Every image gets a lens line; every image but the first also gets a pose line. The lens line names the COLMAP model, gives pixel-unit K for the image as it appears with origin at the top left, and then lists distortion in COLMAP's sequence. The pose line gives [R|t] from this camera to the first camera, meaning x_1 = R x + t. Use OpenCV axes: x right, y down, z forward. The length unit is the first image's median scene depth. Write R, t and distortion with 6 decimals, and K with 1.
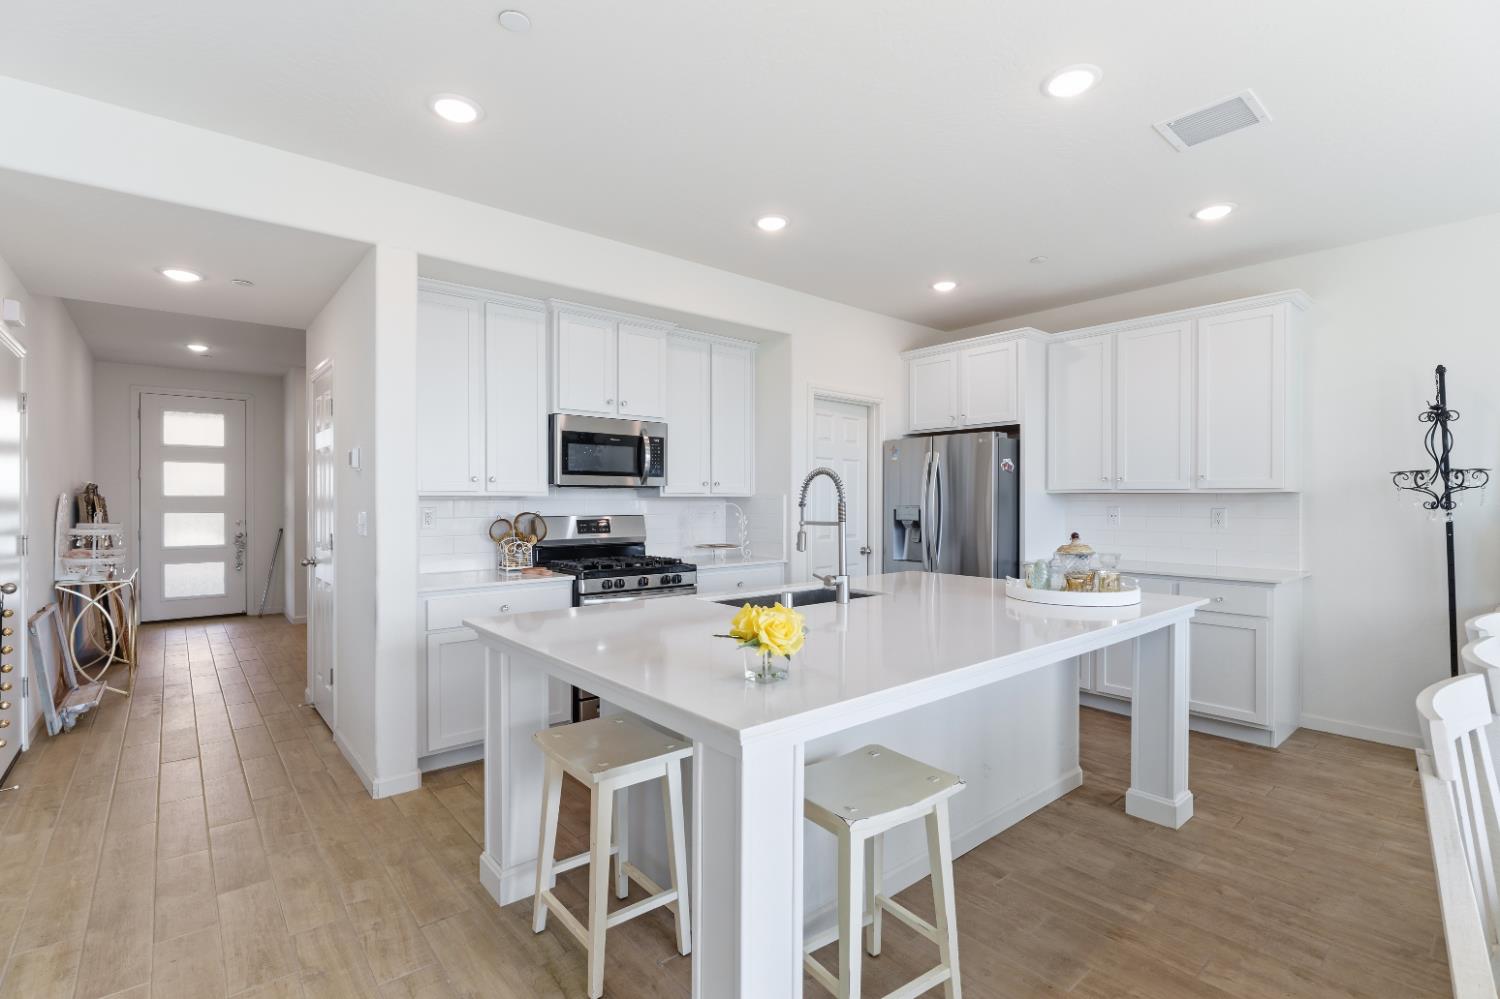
lens RADIAL K [[694.9, 0, 748.8], [0, 694.9, 498.7], [0, 0, 1]] dist [-0.002062, -0.001485]
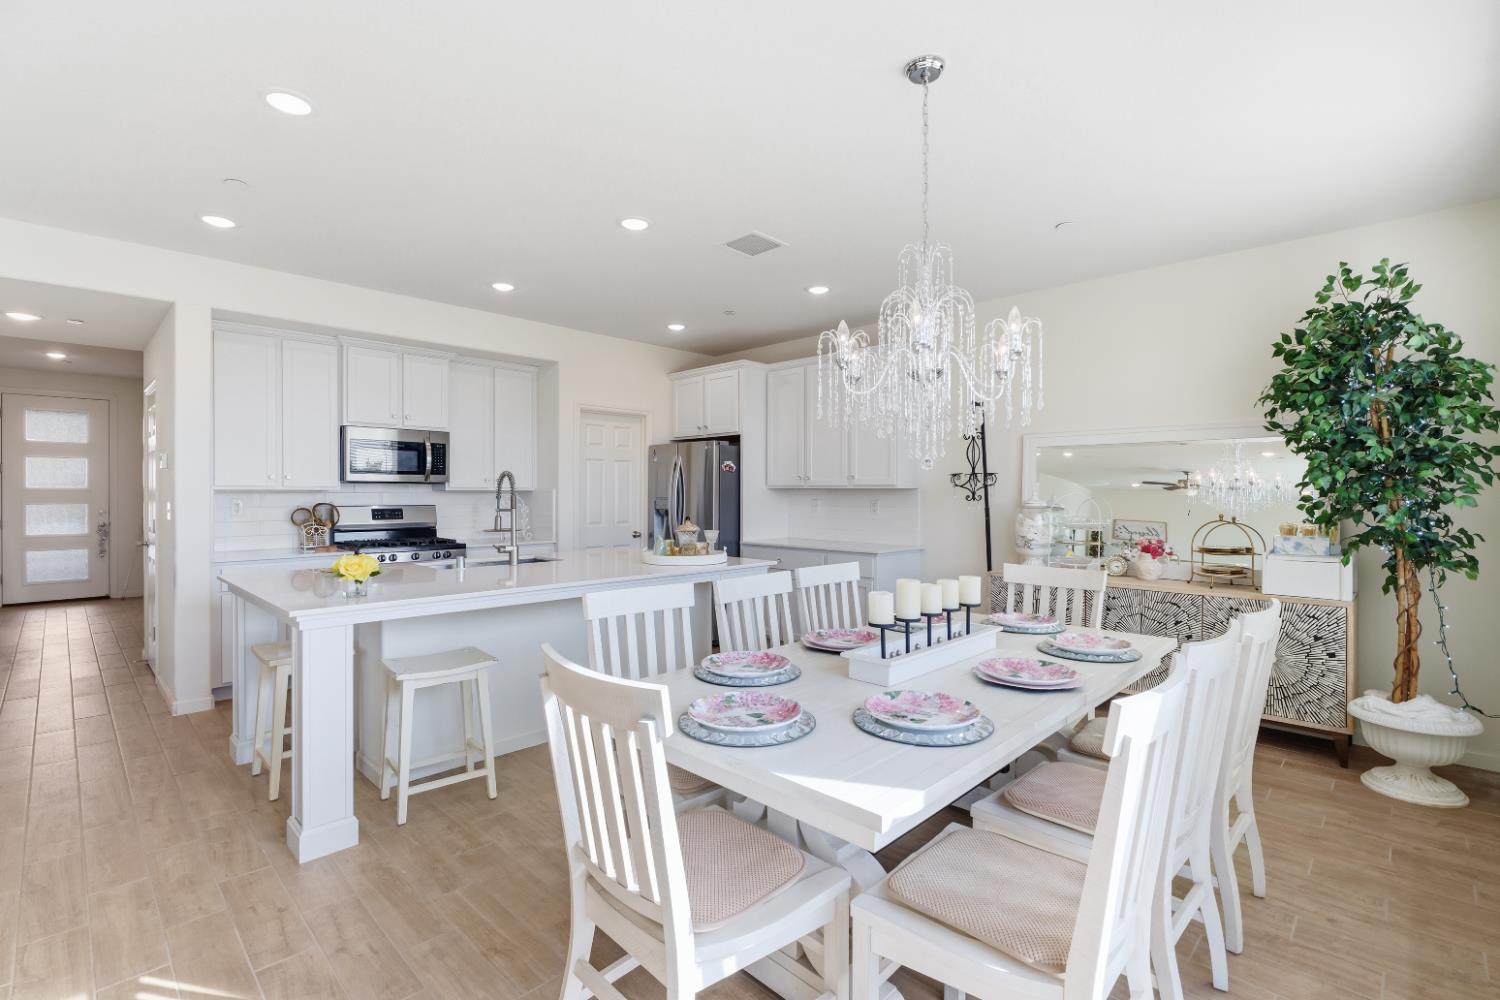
lens RADIAL K [[694.9, 0, 755.1], [0, 694.9, 493.5], [0, 0, 1]] dist [-0.002062, -0.001485]
pose [[0.995658, 0.001174, 0.093077, 0.302333], [-0.001506, 0.999993, 0.003491, -0.002735], [-0.093073, -0.003616, 0.995653, -0.290119]]
